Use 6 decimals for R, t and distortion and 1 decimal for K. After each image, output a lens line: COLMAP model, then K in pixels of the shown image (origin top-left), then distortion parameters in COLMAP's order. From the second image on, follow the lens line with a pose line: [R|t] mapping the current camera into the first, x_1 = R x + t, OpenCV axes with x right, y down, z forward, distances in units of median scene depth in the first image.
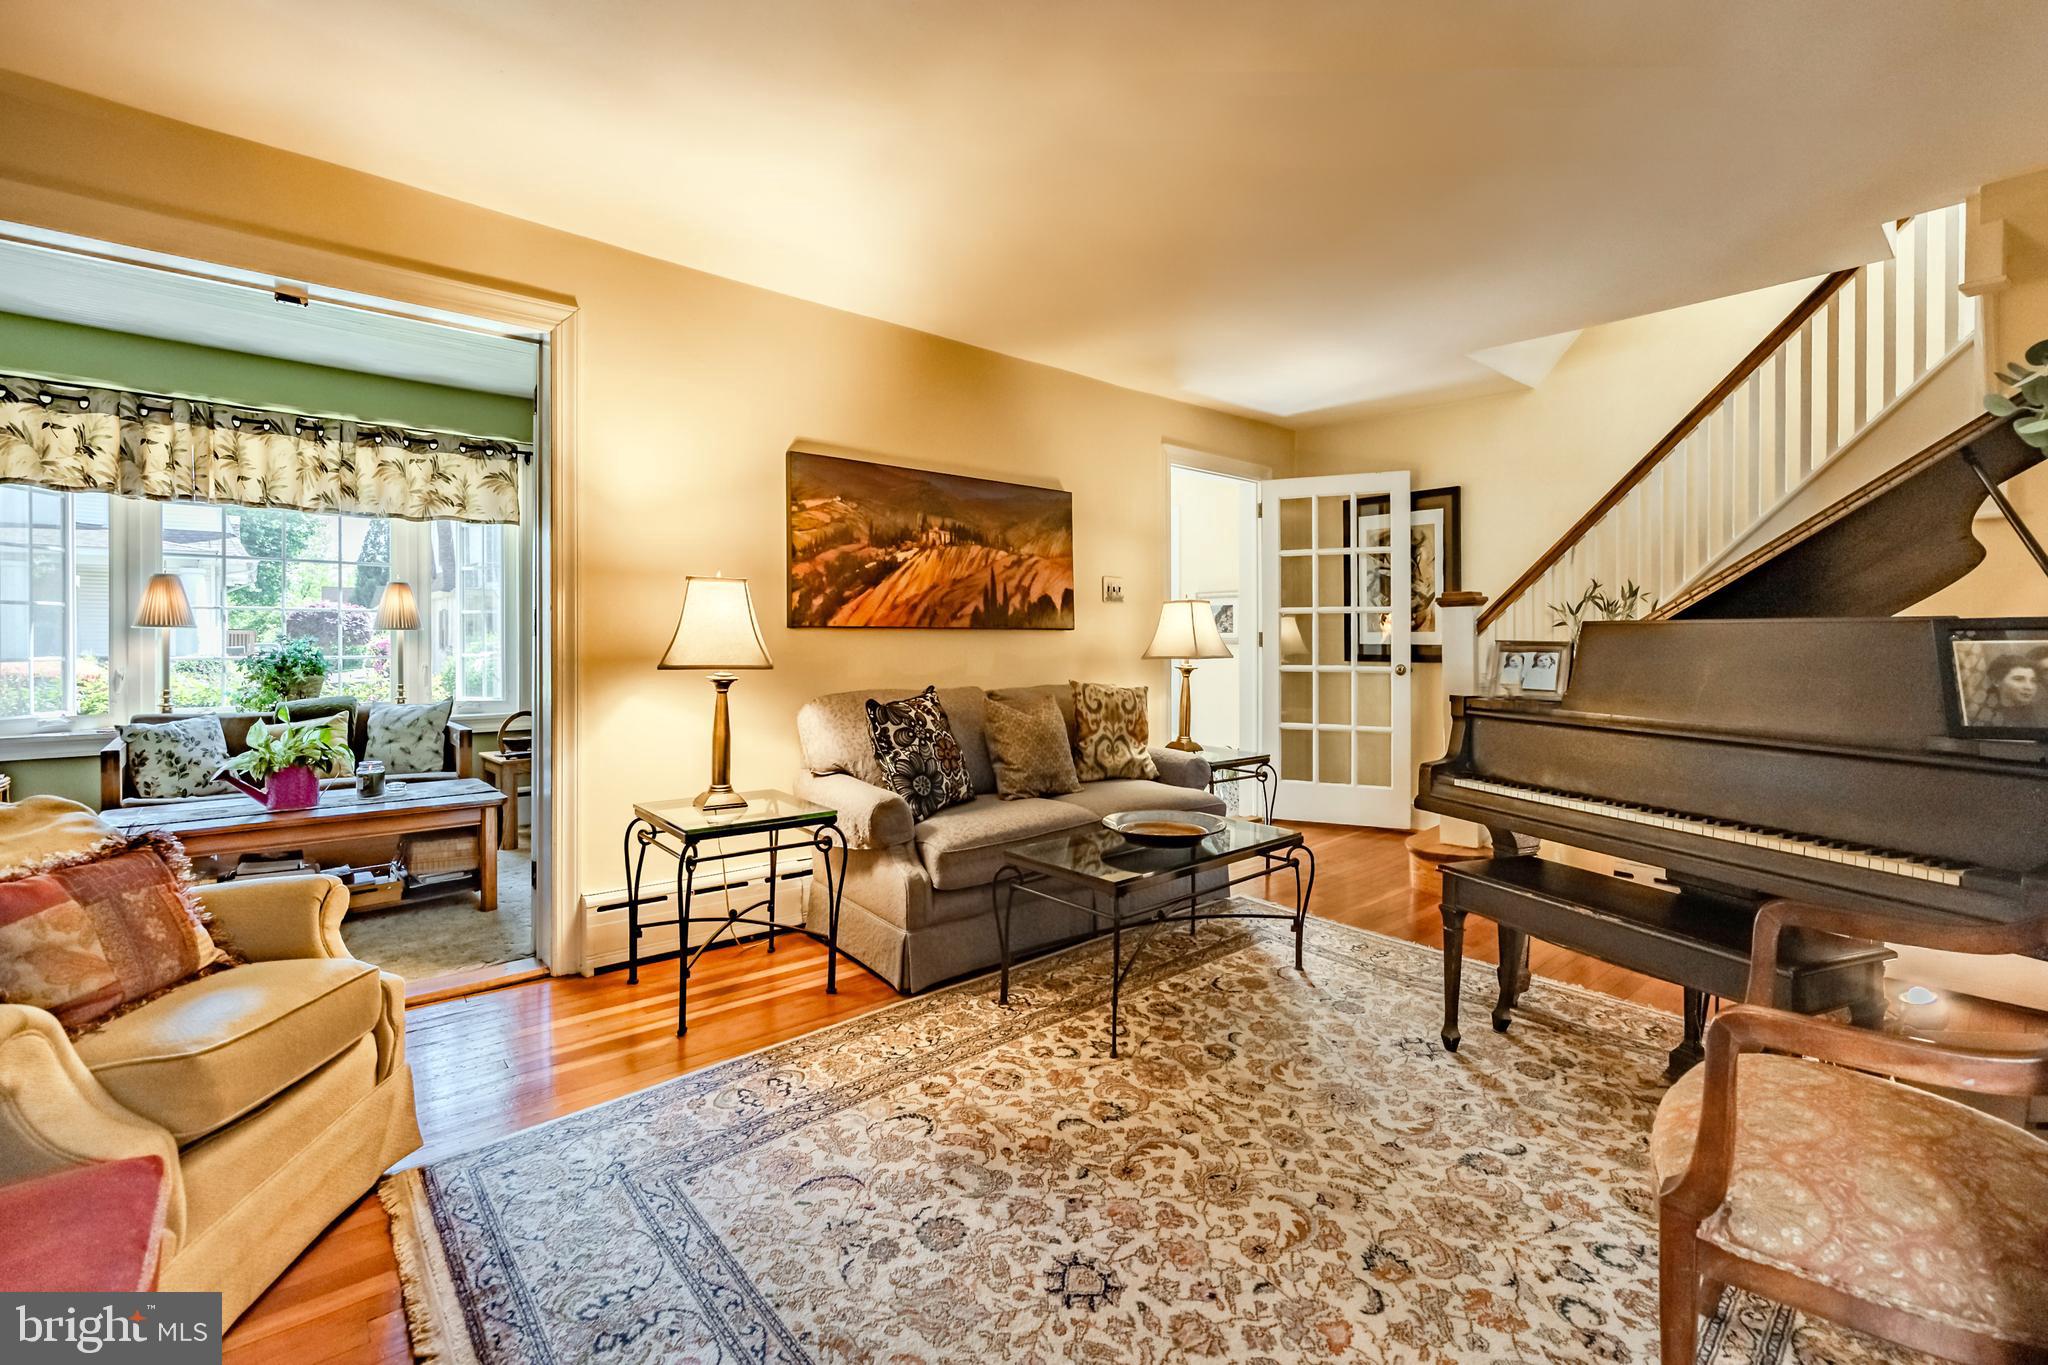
lens RADIAL K [[906.3, 0, 1023.4], [0, 906.3, 666.0], [0, 0, 1]] dist [-0.010939, 0.000737]
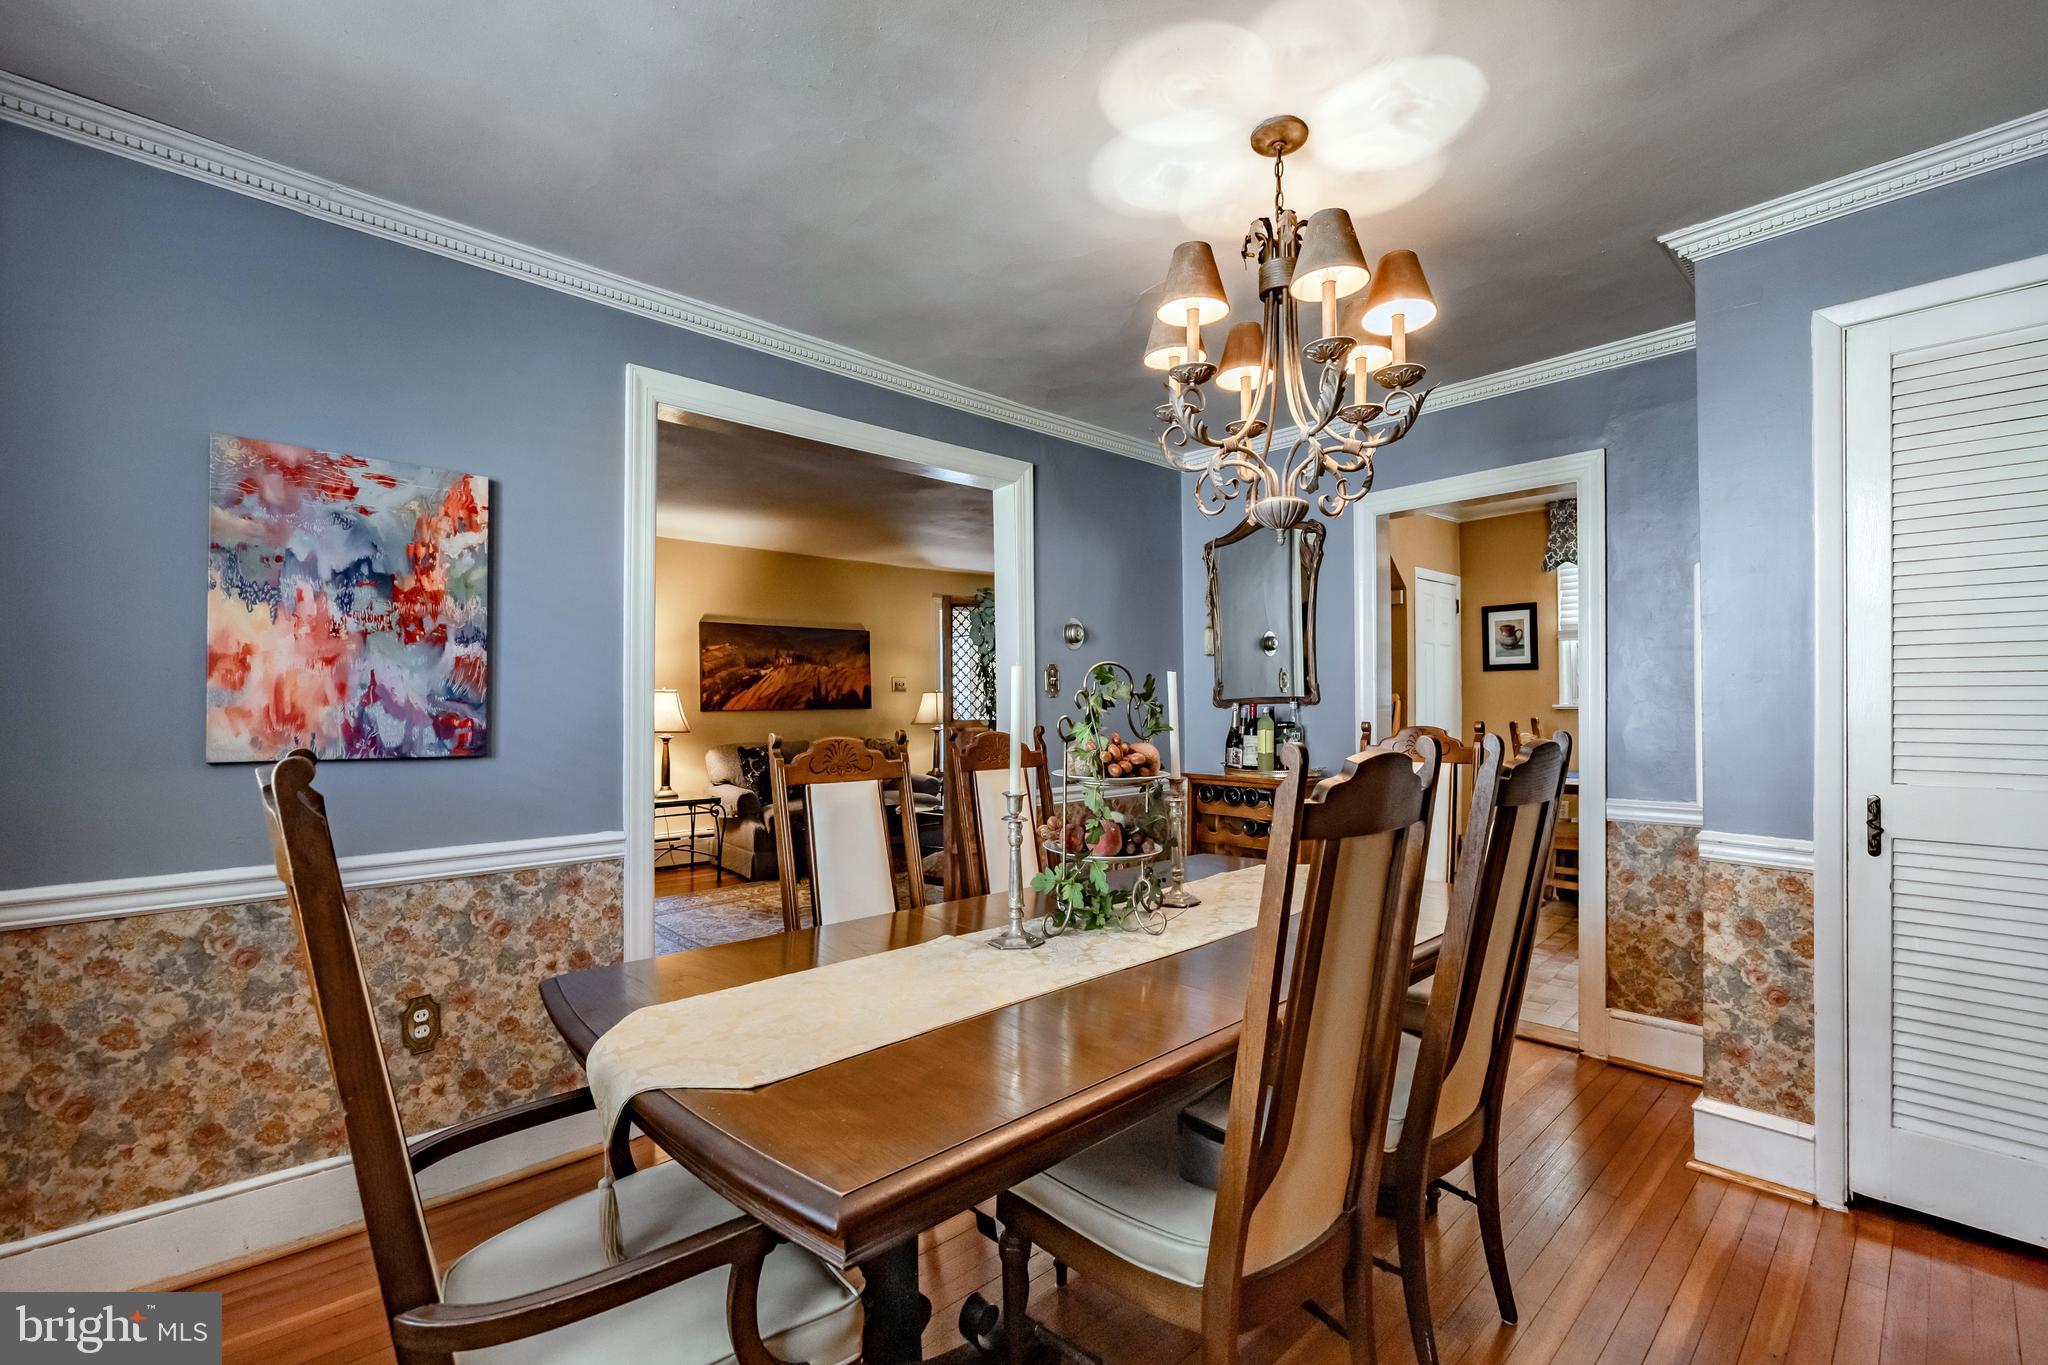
lens RADIAL K [[906.3, 0, 1048.9], [0, 906.3, 716.9], [0, 0, 1]] dist [-0.010939, 0.000737]
pose [[0.997019, -0.006663, 0.076864, 0.324878], [0.007553, 0.999908, -0.011287, -0.002122], [-0.076782, 0.011834, 0.996978, -0.962871]]
